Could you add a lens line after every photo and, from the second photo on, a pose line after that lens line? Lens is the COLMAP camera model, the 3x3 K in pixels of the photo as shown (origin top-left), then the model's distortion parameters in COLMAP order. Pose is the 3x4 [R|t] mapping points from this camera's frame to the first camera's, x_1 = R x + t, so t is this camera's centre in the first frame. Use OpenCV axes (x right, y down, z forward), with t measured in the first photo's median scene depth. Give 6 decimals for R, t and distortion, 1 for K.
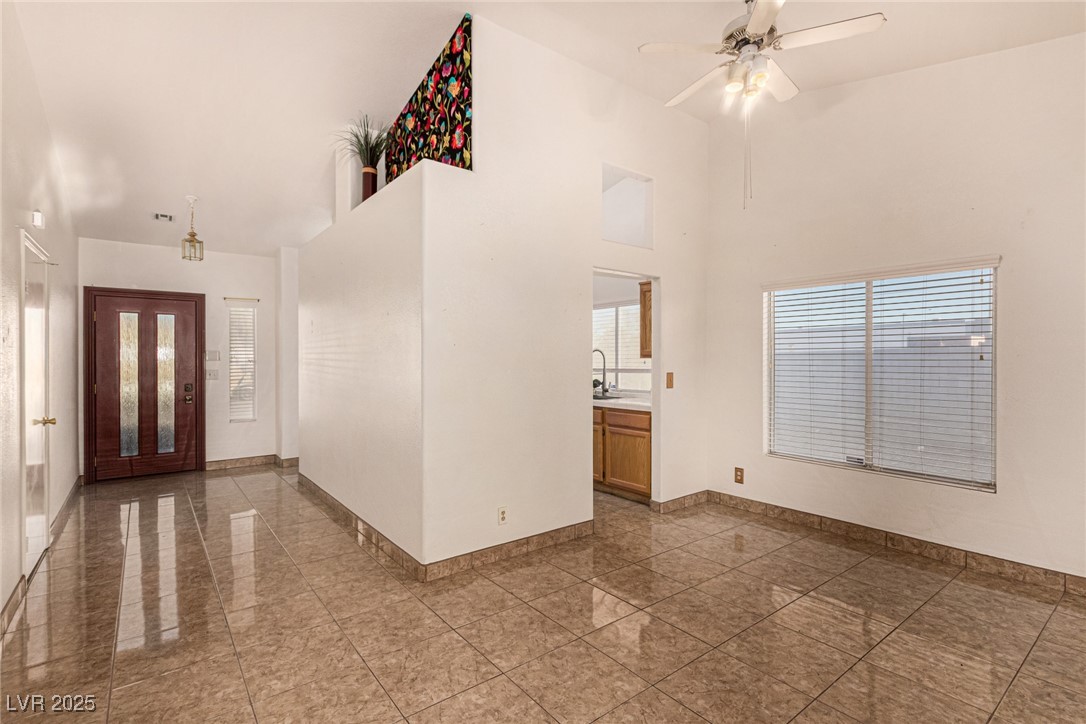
lens RADIAL K [[510.5, 0, 543.0], [0, 510.5, 362.0], [0, 0, 1]] dist [0.002288, -0.000021]
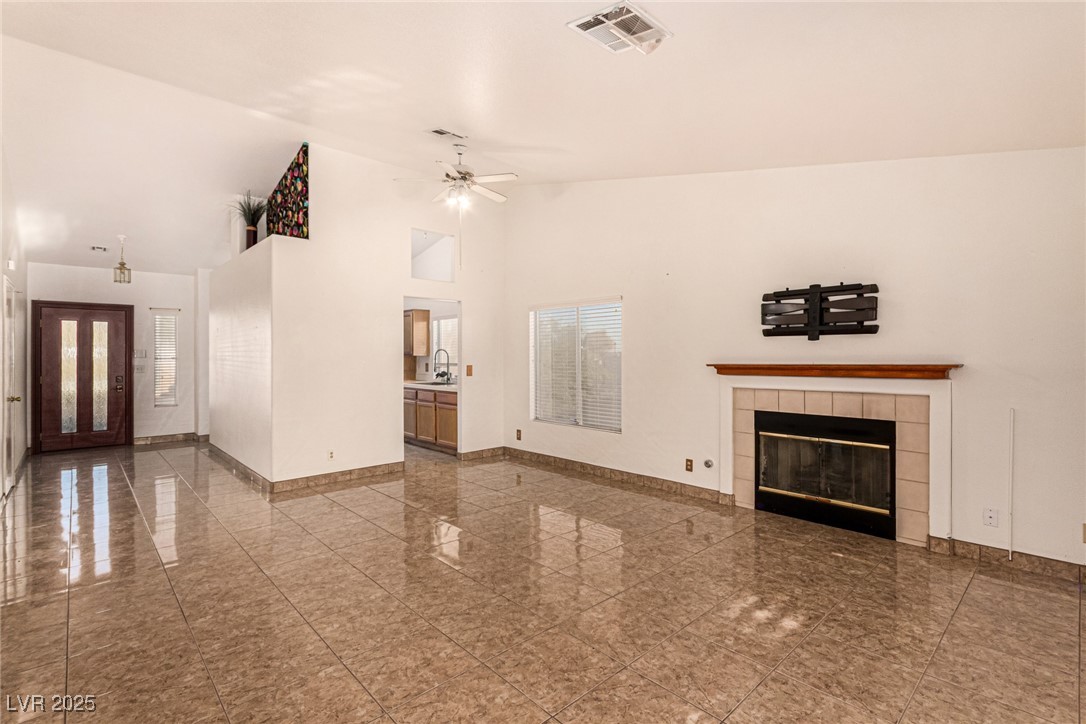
lens RADIAL K [[495.4, 0, 545.2], [0, 495.4, 356.7], [0, 0, 1]] dist [0.001165, -0.000179]
pose [[0.995112, -0.000741, 0.098755, 0.324172], [0.001216, 0.999988, -0.004757, 0.002298], [-0.098750, 0.004854, 0.995100, -0.451037]]
